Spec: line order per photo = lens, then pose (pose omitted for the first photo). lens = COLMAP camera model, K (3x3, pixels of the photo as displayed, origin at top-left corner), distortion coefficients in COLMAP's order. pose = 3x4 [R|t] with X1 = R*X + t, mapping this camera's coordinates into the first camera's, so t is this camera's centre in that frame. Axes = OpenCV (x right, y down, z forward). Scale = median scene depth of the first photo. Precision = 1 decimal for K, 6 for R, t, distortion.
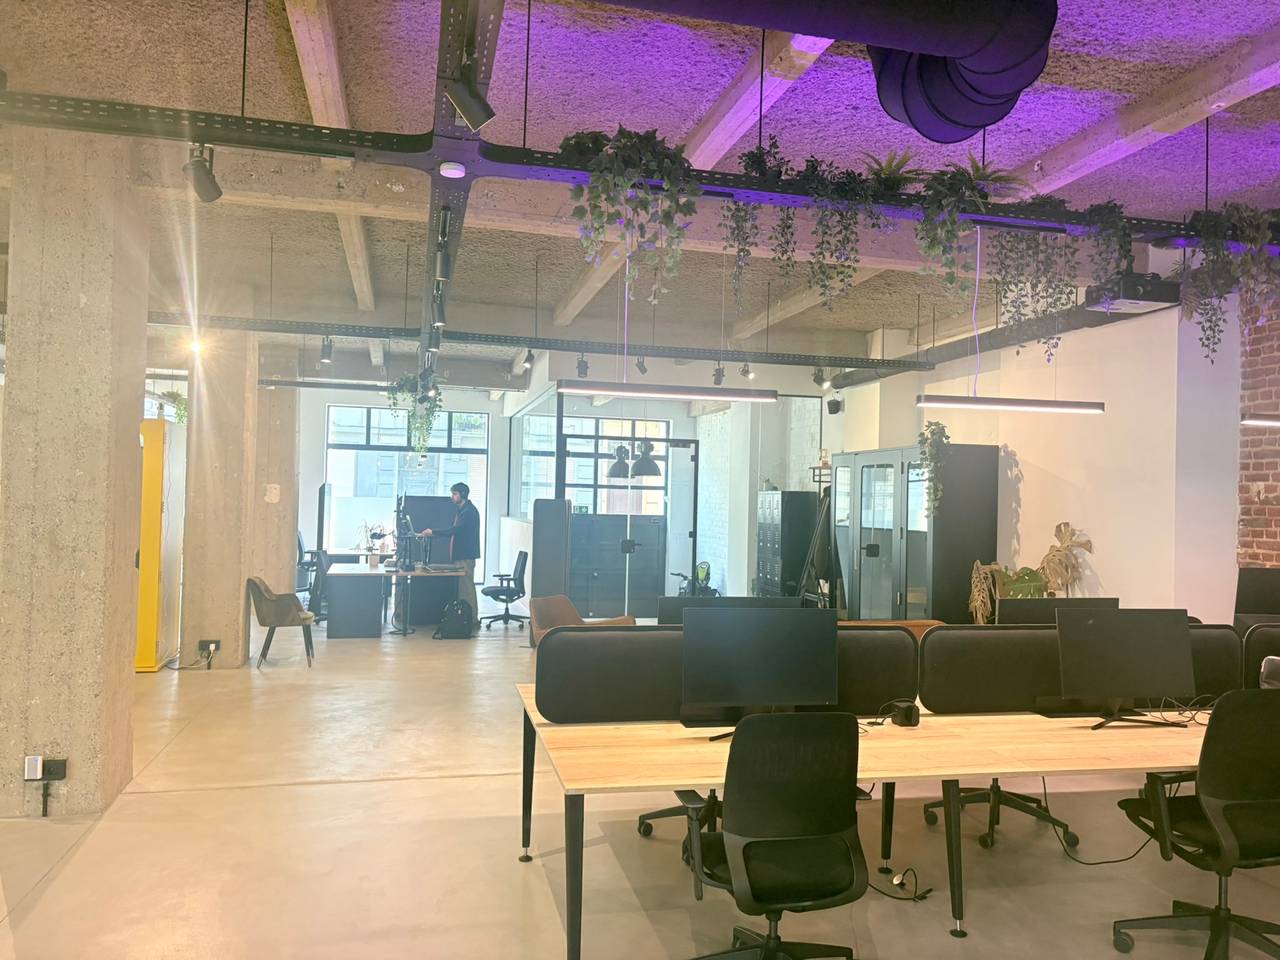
lens RADIAL K [[973.9, 0, 641.4], [0, 973.9, 483.8], [0, 0, 1]] dist [0.026925, -0.008709]
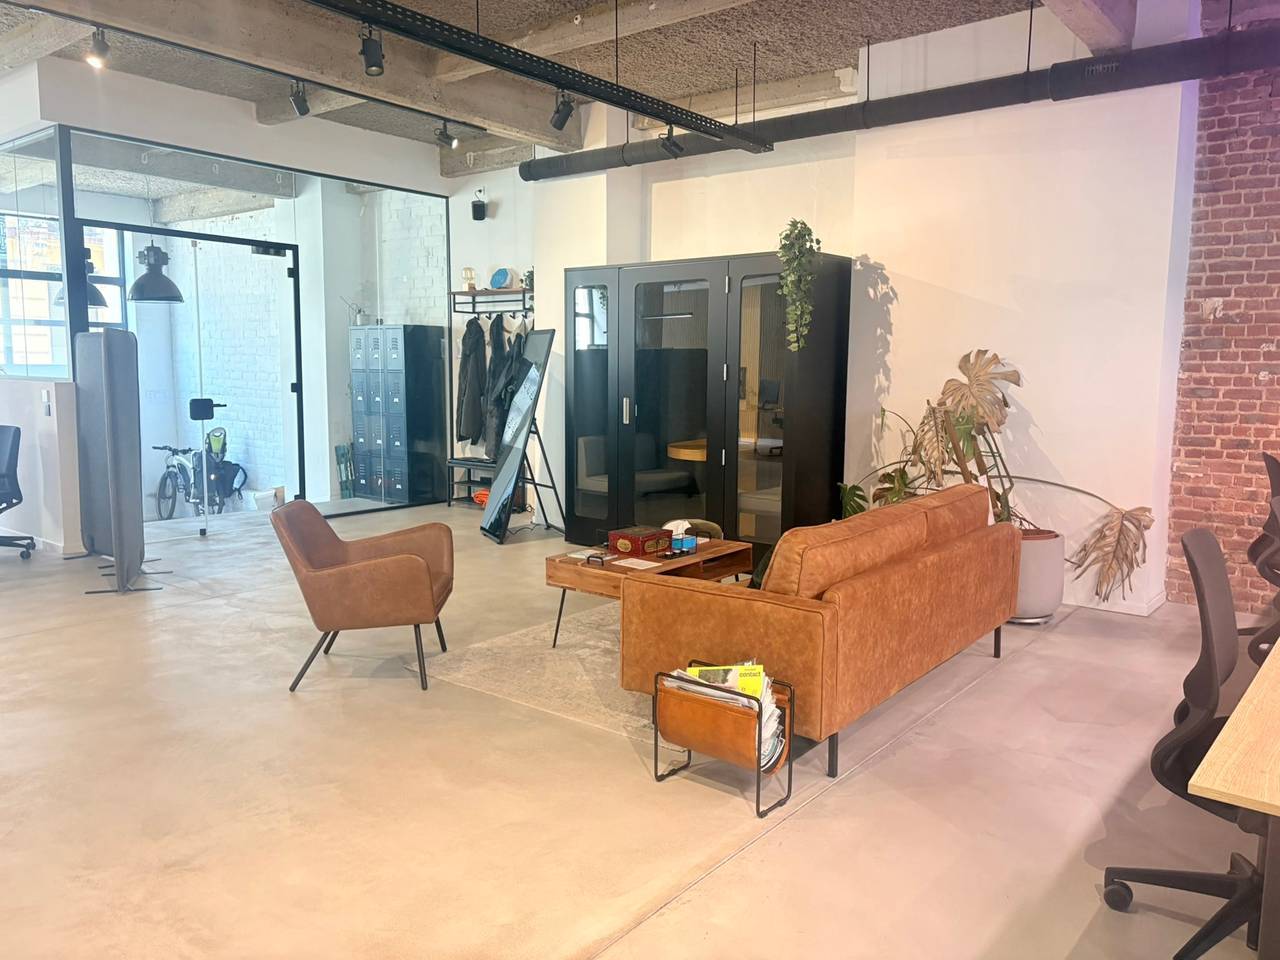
lens RADIAL K [[973.9, 0, 639.1], [0, 973.9, 474.5], [0, 0, 1]] dist [0.026925, -0.008709]
pose [[0.784359, -0.087104, 0.614161, -0.346403], [0.000129, 0.990115, 0.140259, 0.031314], [-0.620307, -0.109934, 0.776617, 0.596985]]
